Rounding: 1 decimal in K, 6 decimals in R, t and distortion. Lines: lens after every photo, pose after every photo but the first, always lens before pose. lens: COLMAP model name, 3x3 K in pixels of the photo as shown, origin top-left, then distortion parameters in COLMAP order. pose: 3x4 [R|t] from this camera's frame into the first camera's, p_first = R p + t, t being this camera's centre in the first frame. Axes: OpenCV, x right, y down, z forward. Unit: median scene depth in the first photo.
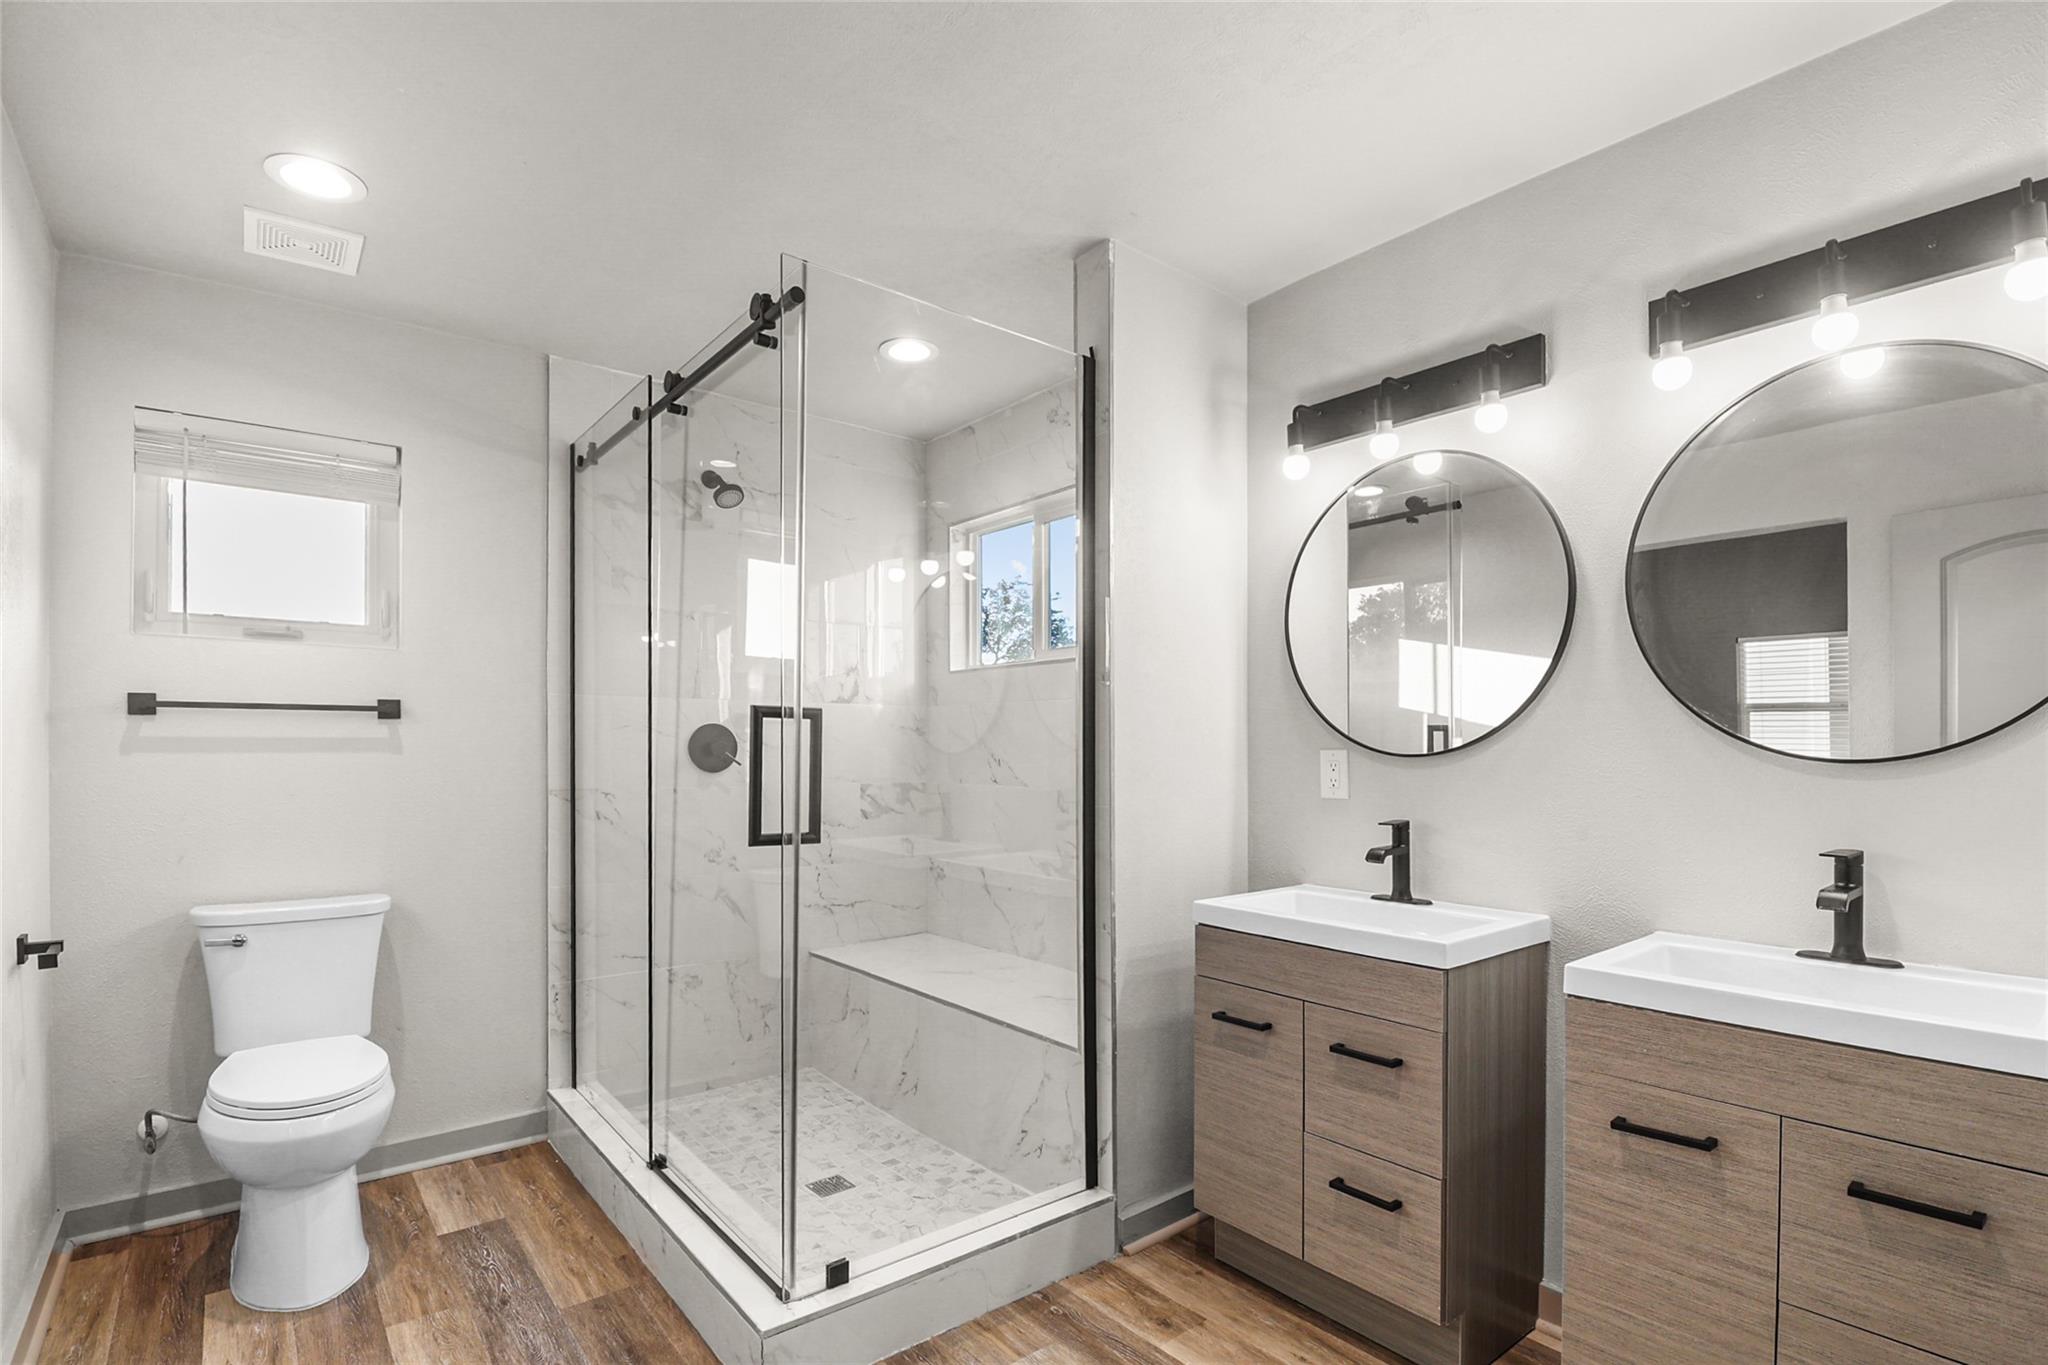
lens RADIAL K [[972.4, 0, 1036.2], [0, 972.4, 728.6], [0, 0, 1]] dist [-0.001011, -0.013814]
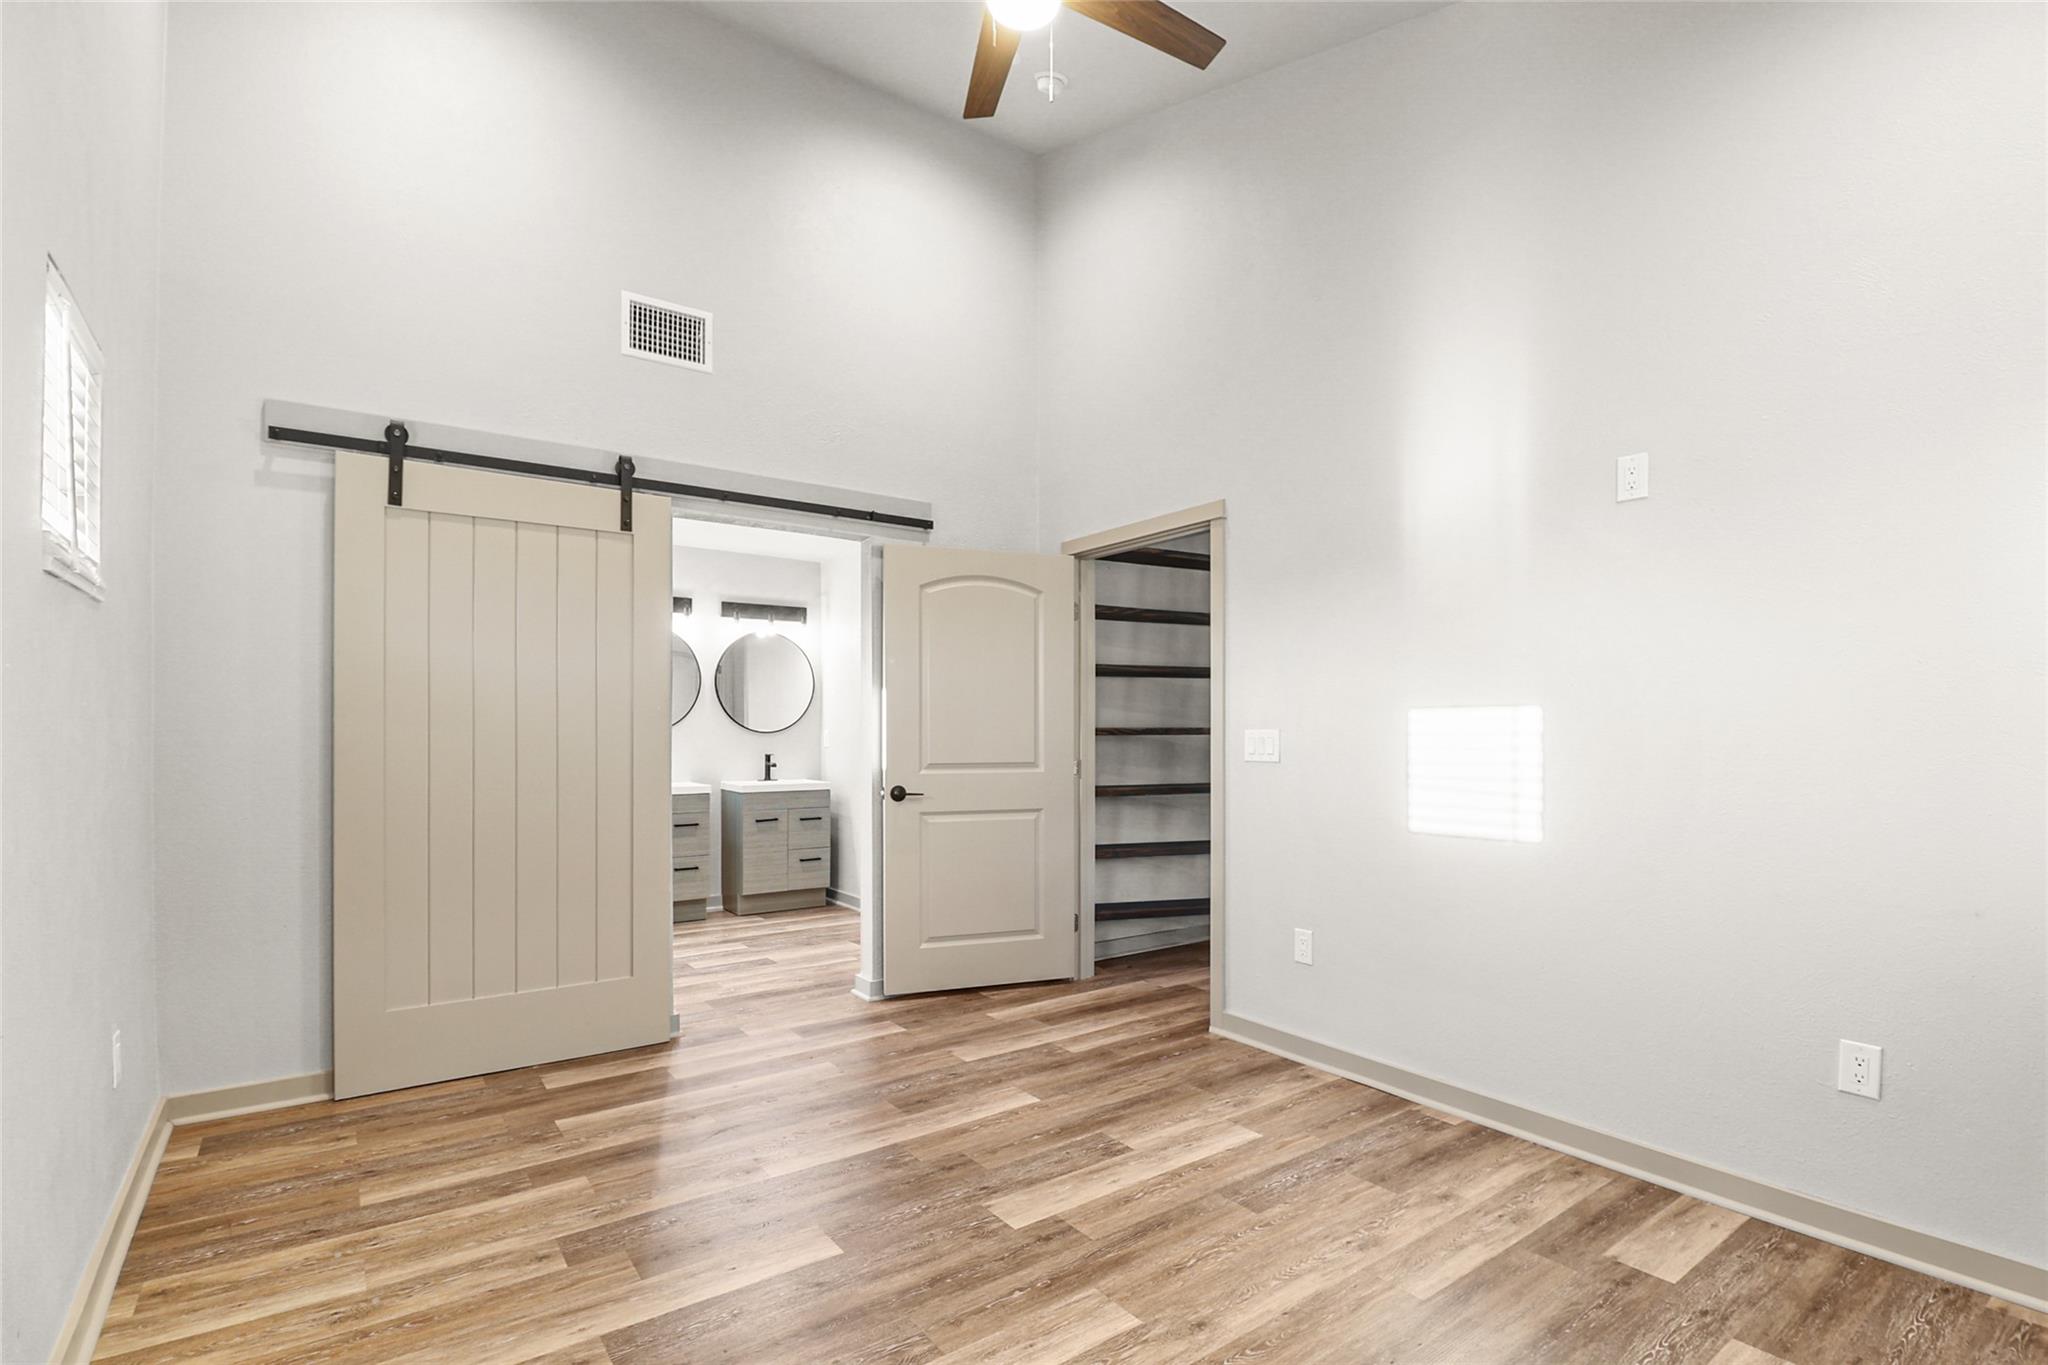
lens RADIAL K [[972.4, 0, 1036.2], [0, 972.4, 728.6], [0, 0, 1]] dist [-0.001011, -0.013814]
pose [[0.037597, 0.002280, 0.999290, -2.268276], [-0.019073, 0.999817, -0.001564, 0.000233], [-0.999111, -0.019001, 0.037634, -0.211911]]
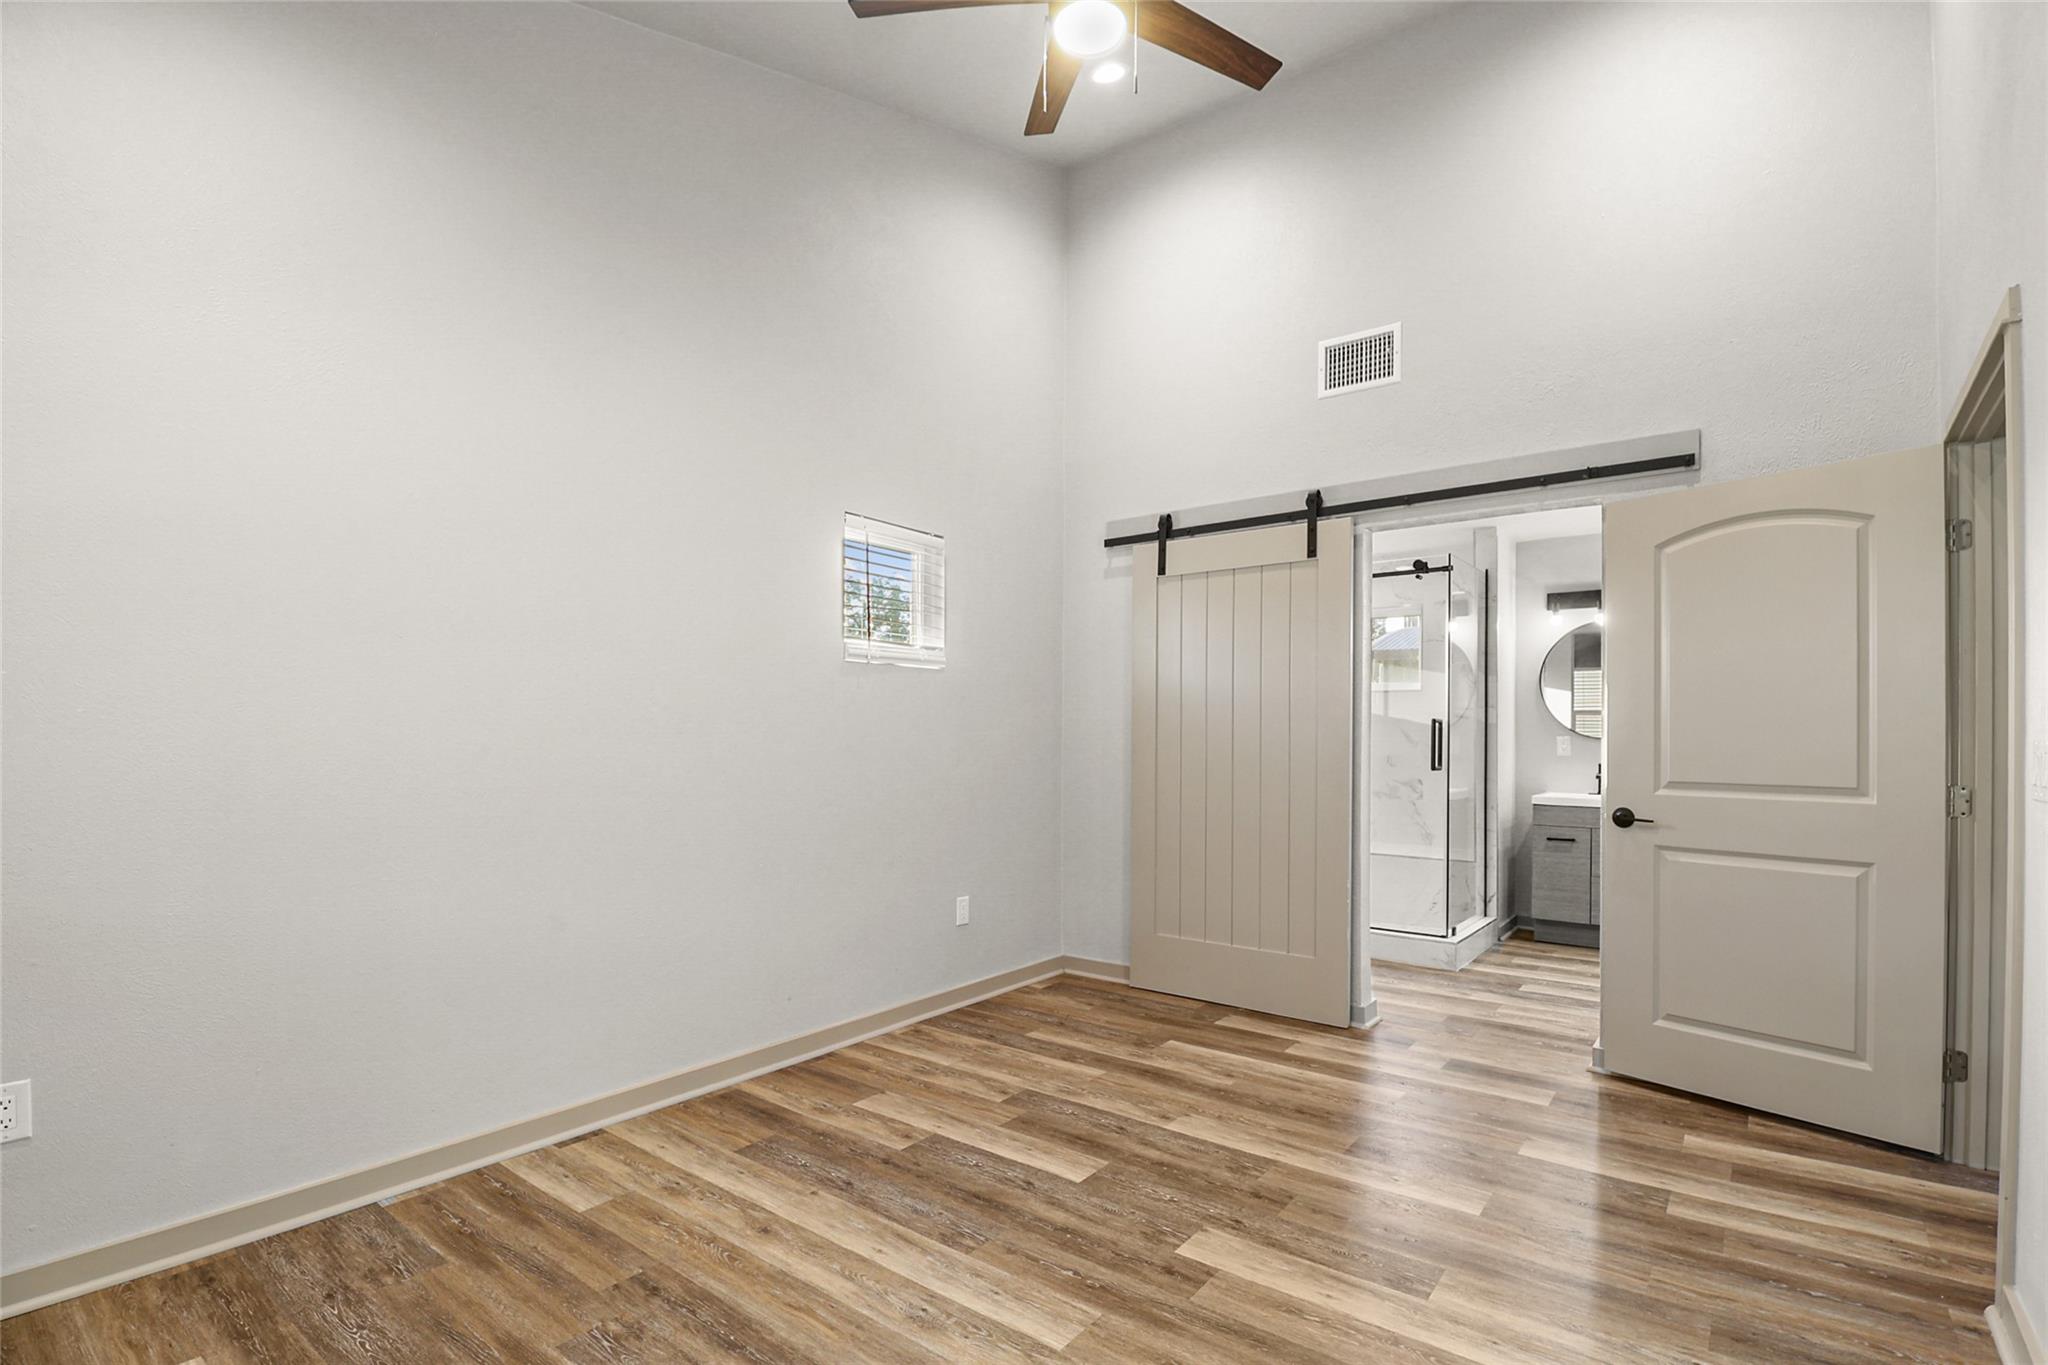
lens RADIAL K [[972.4, 0, 1036.2], [0, 972.4, 728.6], [0, 0, 1]] dist [-0.001011, -0.013814]
pose [[0.972576, 0.003893, 0.232551, -1.605374], [-0.007067, 0.999893, 0.012816, -0.019411], [-0.232477, -0.014108, 0.972500, -1.096430]]
